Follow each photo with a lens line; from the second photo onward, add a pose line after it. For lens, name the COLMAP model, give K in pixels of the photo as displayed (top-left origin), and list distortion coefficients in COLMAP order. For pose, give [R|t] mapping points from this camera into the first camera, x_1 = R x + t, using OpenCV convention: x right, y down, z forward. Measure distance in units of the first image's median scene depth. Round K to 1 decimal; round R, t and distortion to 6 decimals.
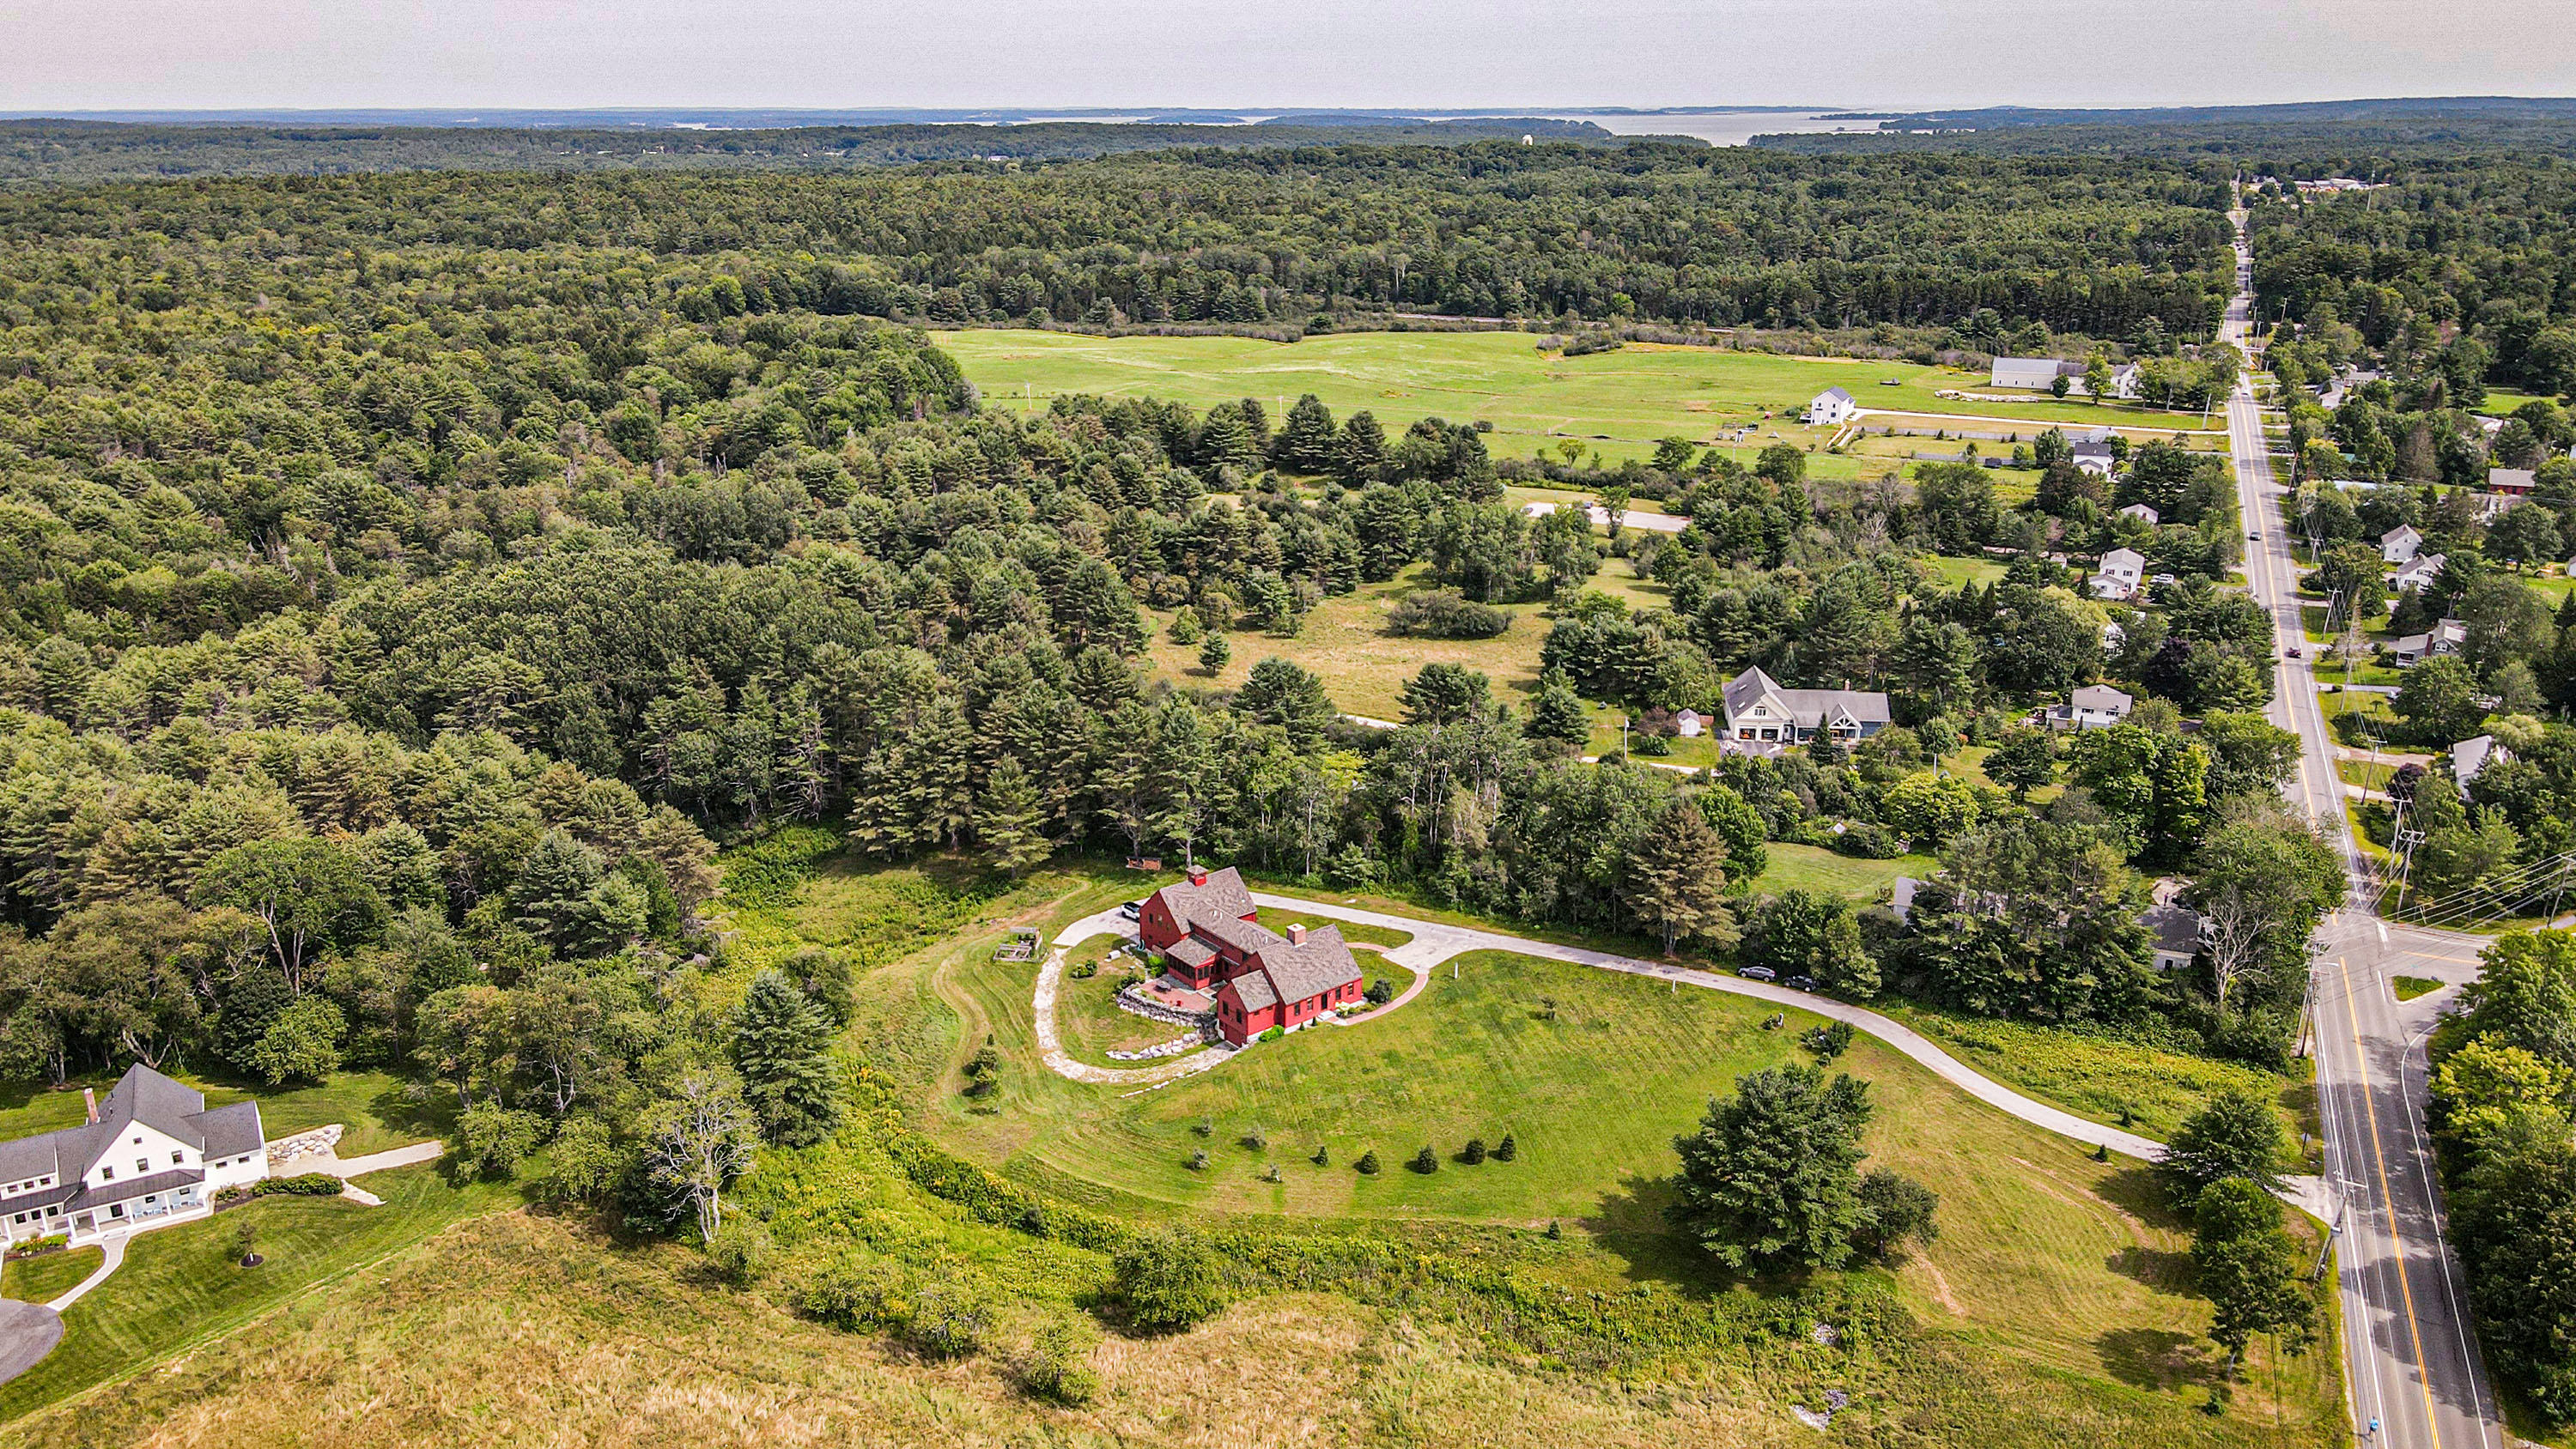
lens RADIAL K [[1909.8, 0, 1290.0], [0, 1909.8, 727.1], [0, 0, 1]] dist [0.010895, 0.018958]
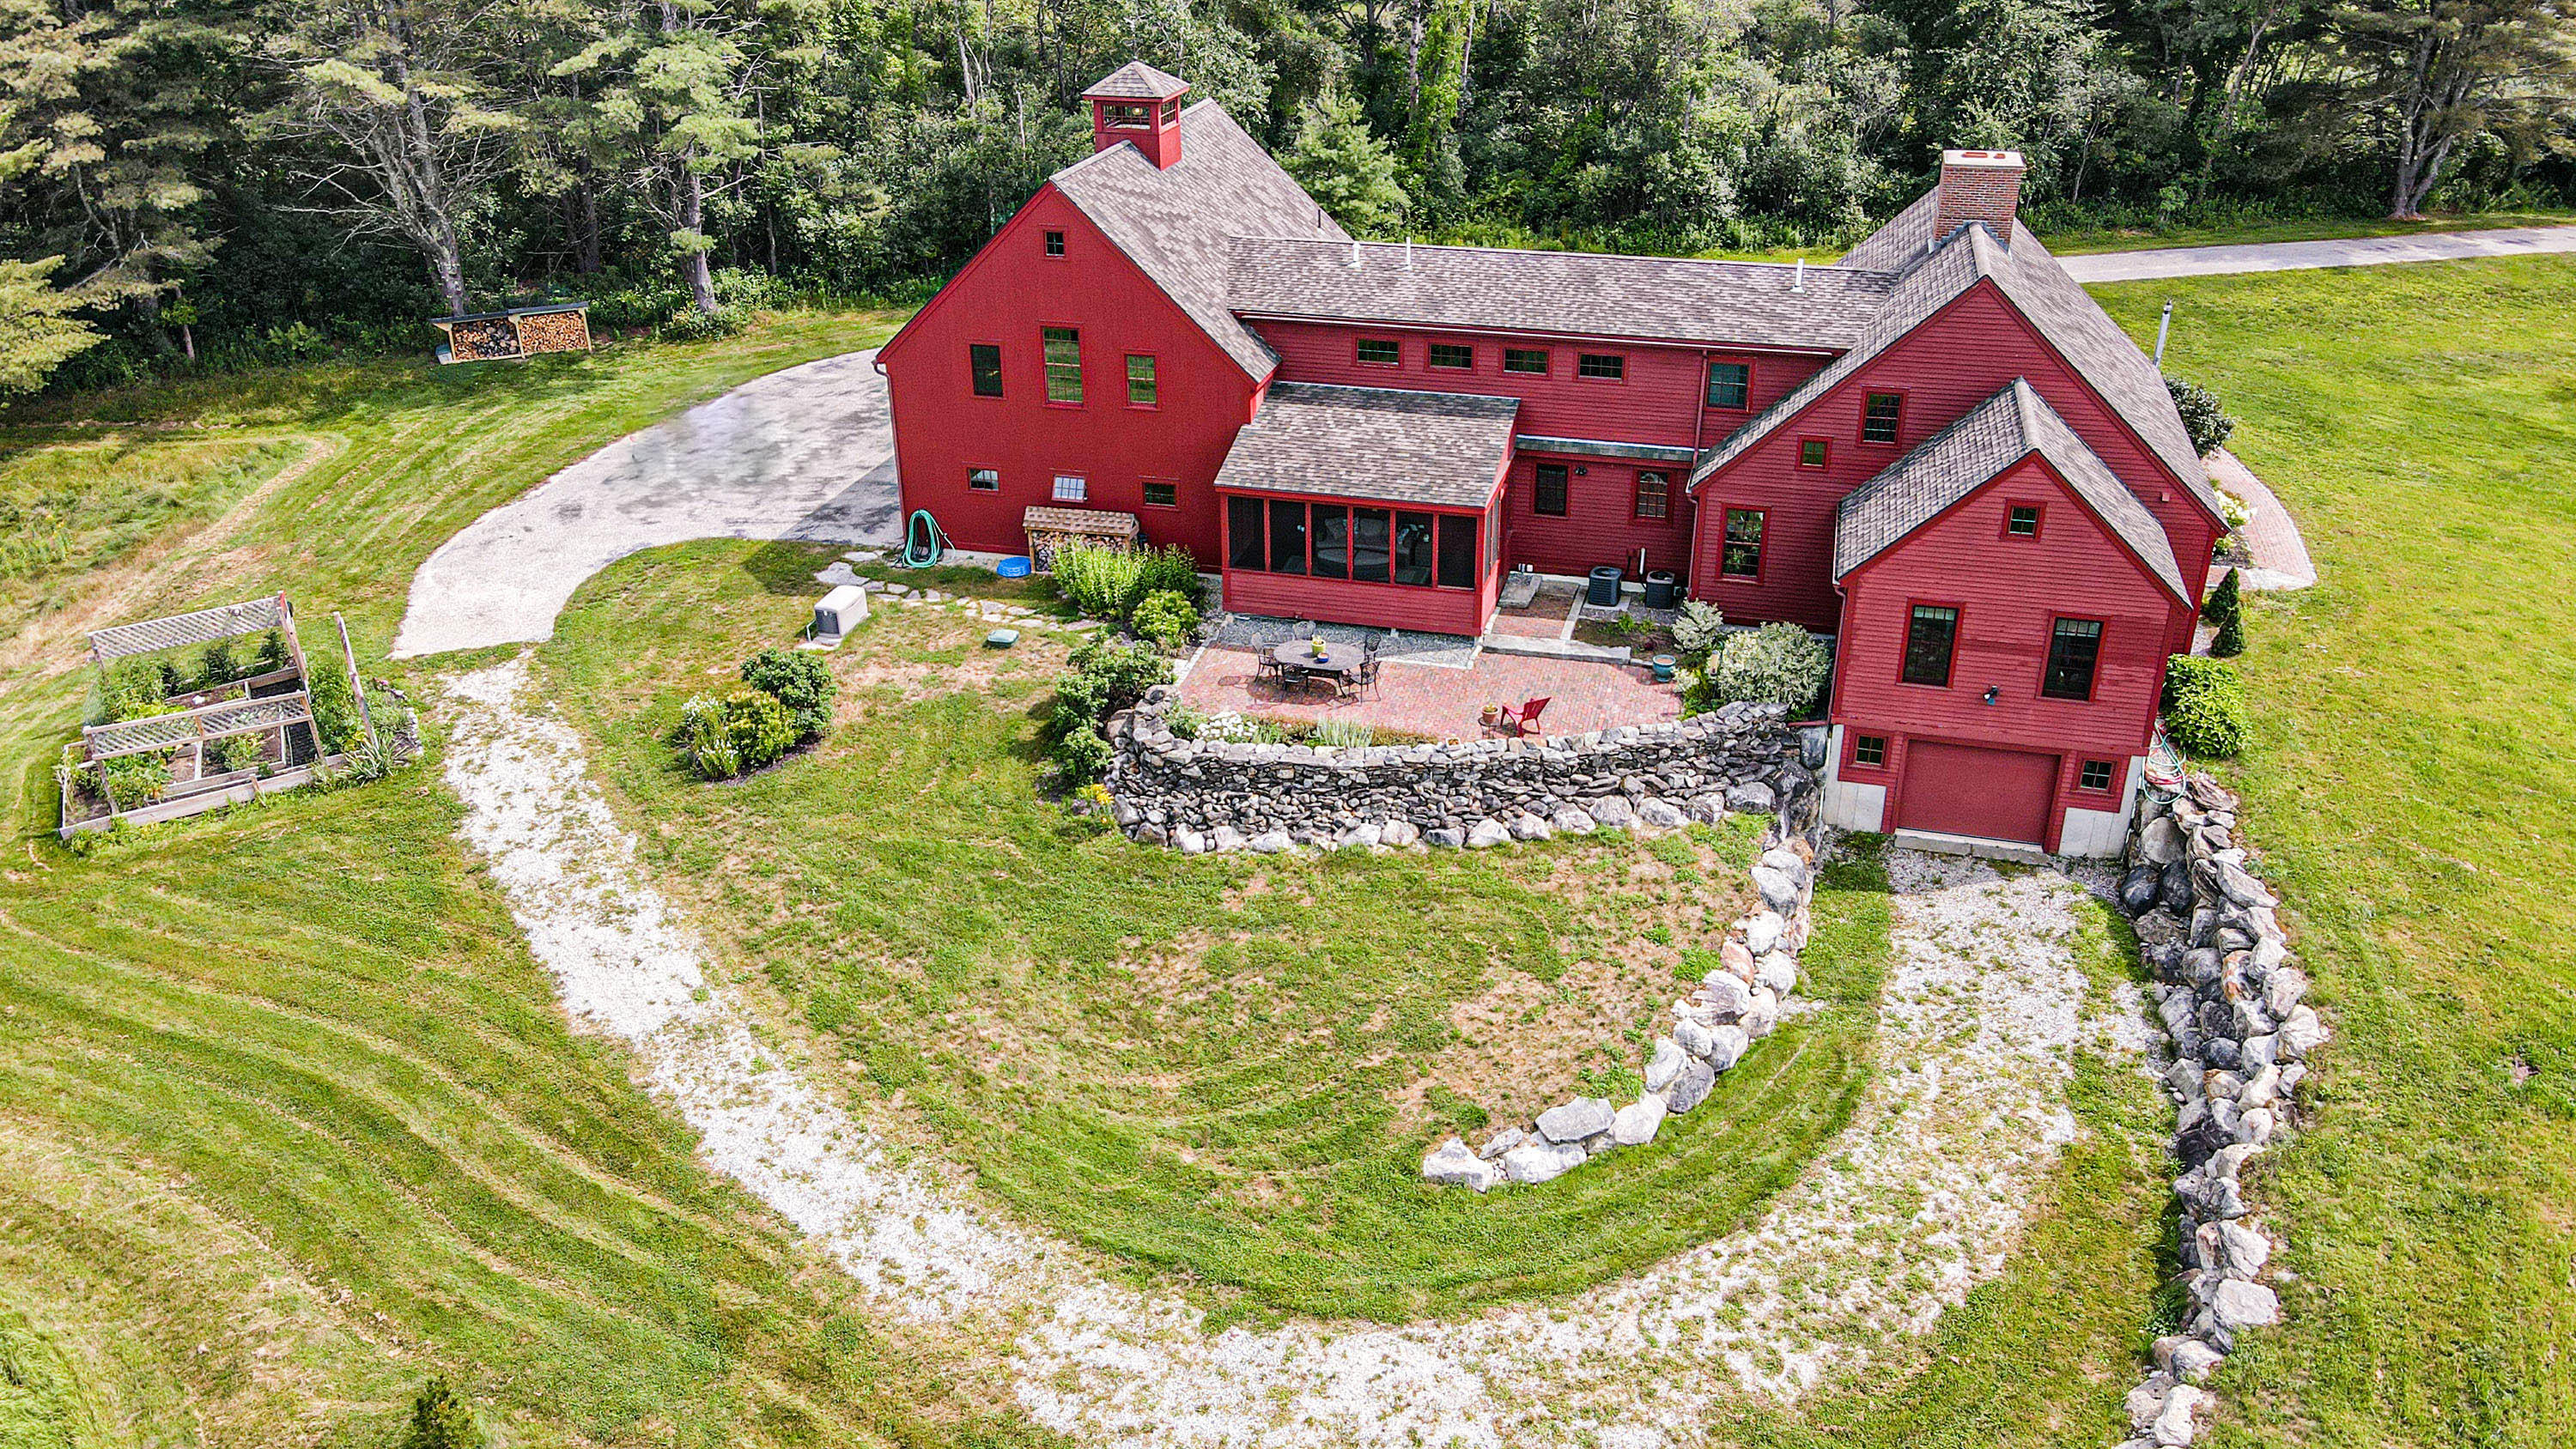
lens RADIAL K [[1909.8, 0, 1294.0], [0, 1909.8, 723.9], [0, 0, 1]] dist [0.010895, 0.018958]
pose [[0.813796, -0.264602, 0.517419, -0.147207], [0.190007, 0.962547, 0.193393, 0.098332], [-0.549212, -0.059069, 0.833593, 0.788608]]
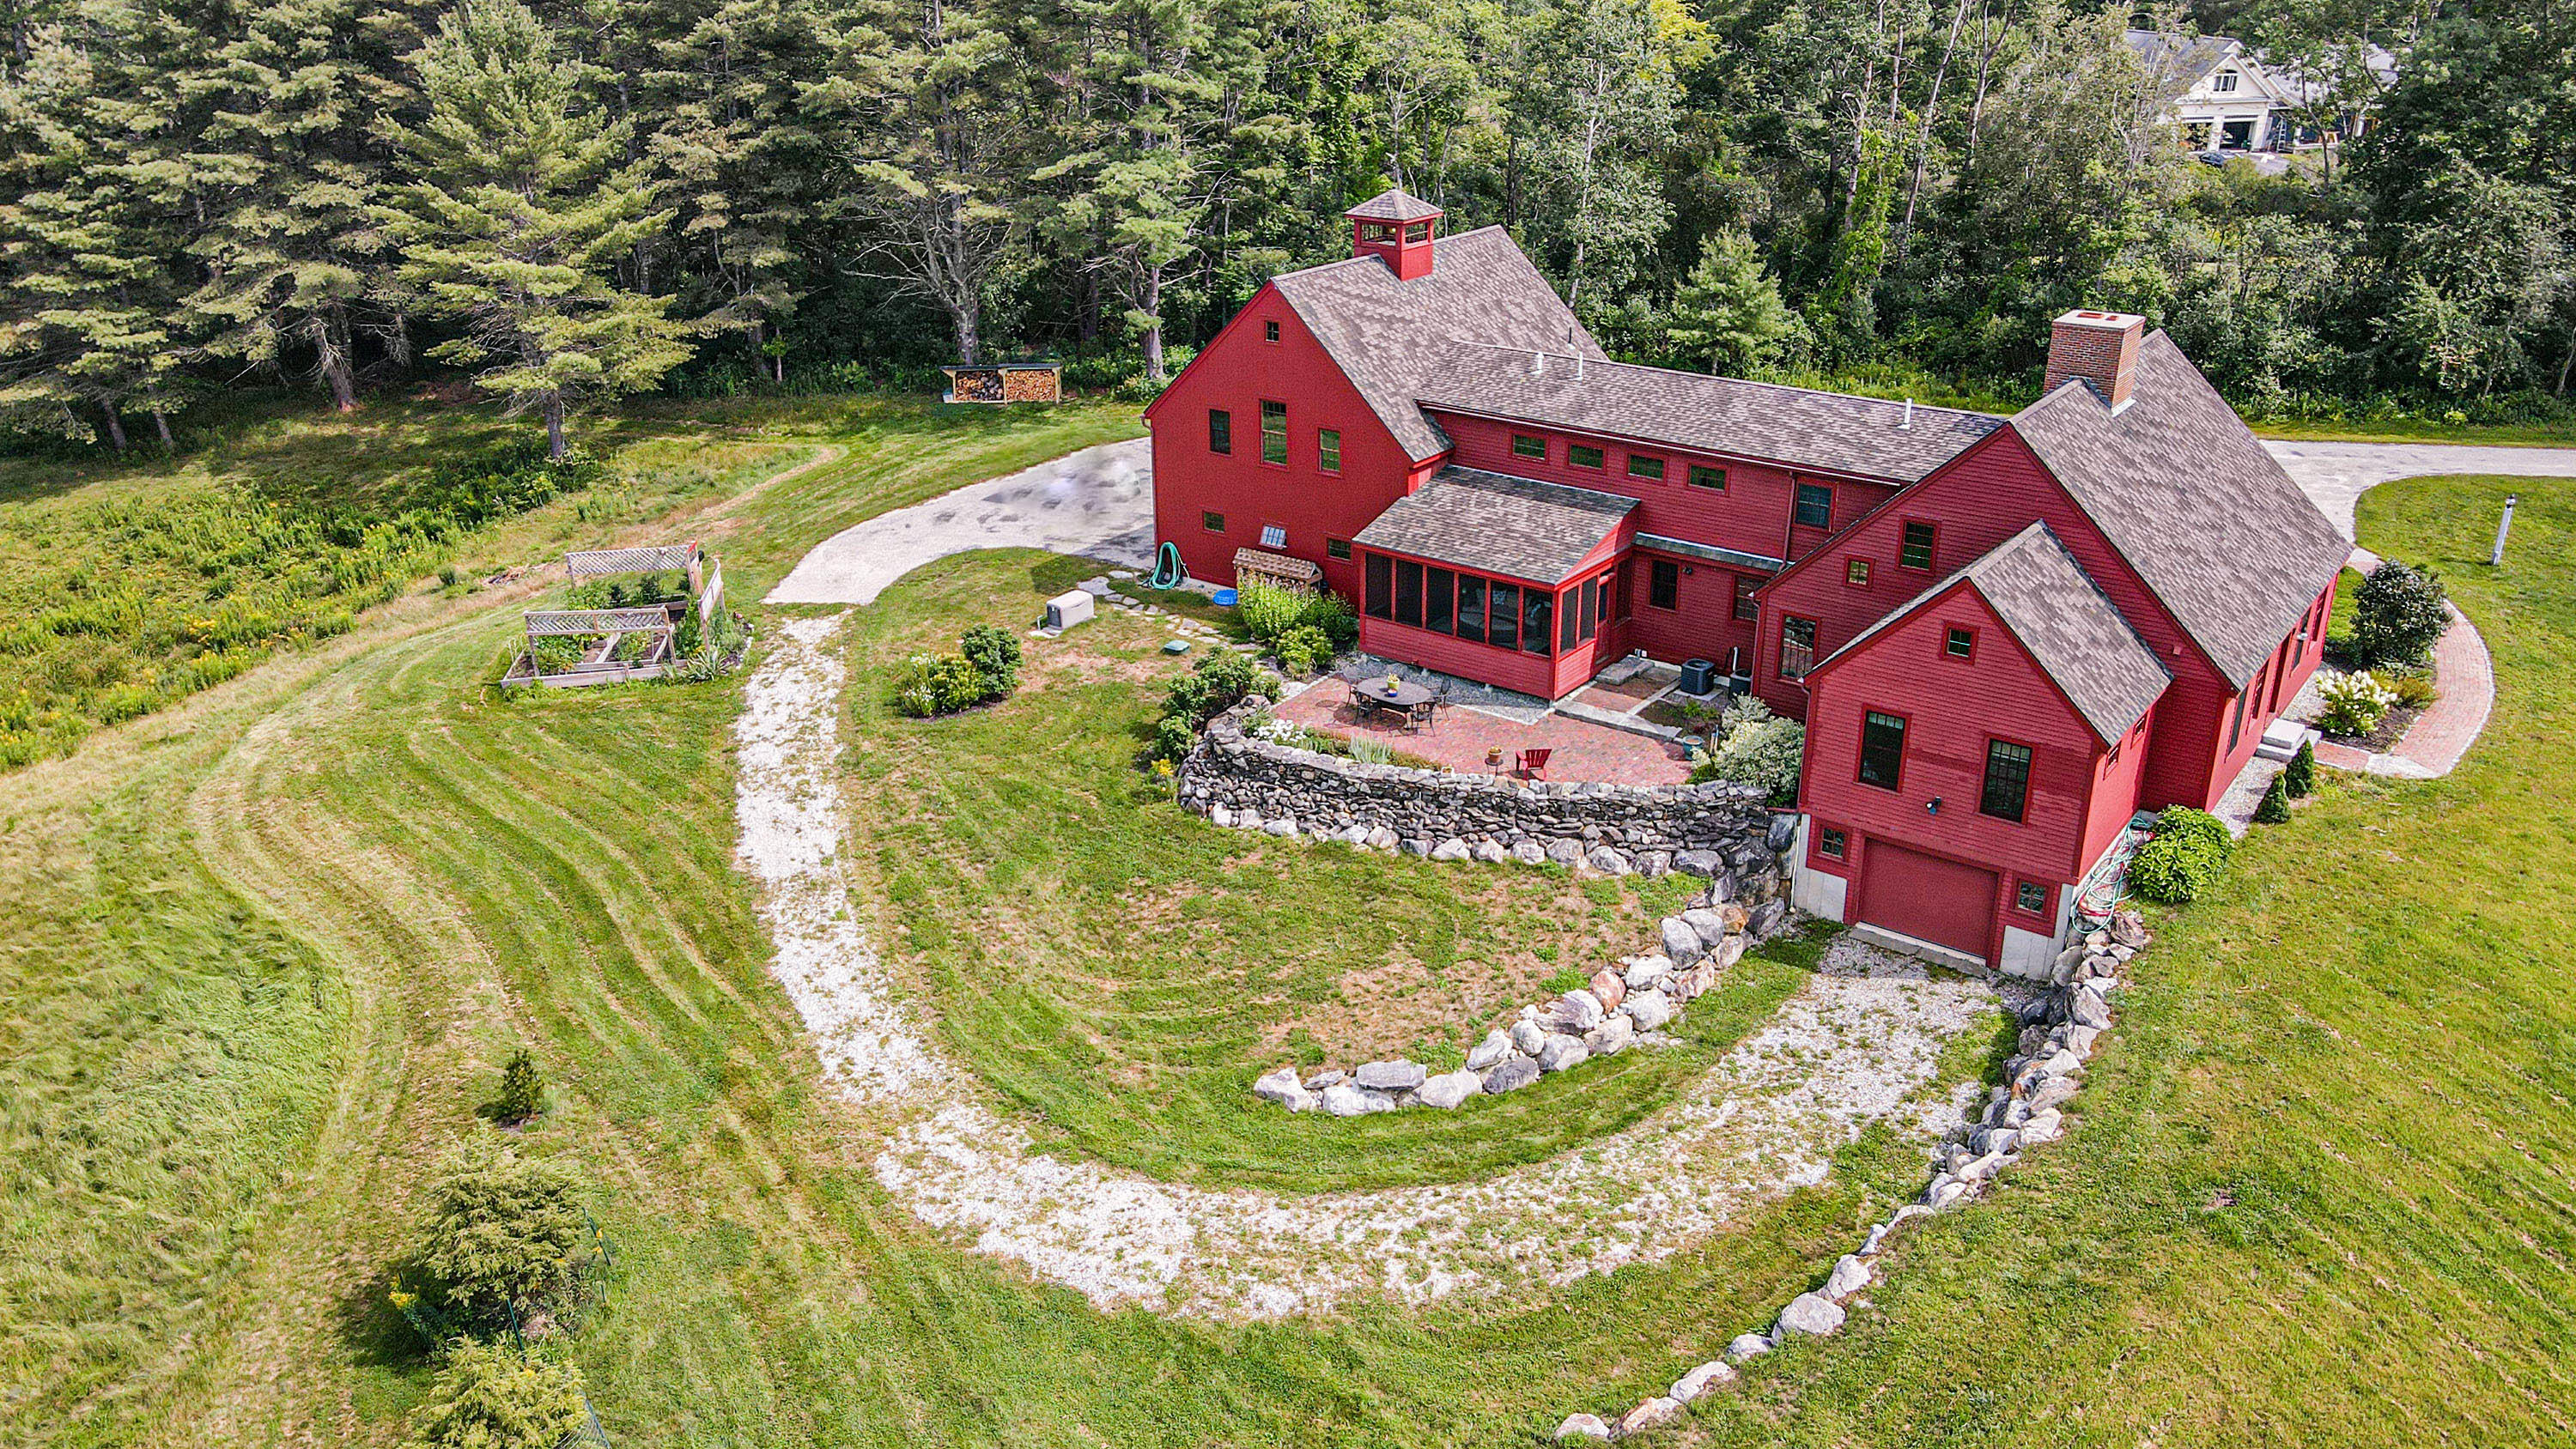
lens RADIAL K [[1909.8, 0, 1287.4], [0, 1909.8, 720.0], [0, 0, 1]] dist [0.010895, 0.018958]
pose [[0.971414, -0.096136, 0.217053, -0.112108], [0.079468, 0.993268, 0.084279, 0.110381], [-0.223694, -0.064621, 0.972515, 0.741330]]
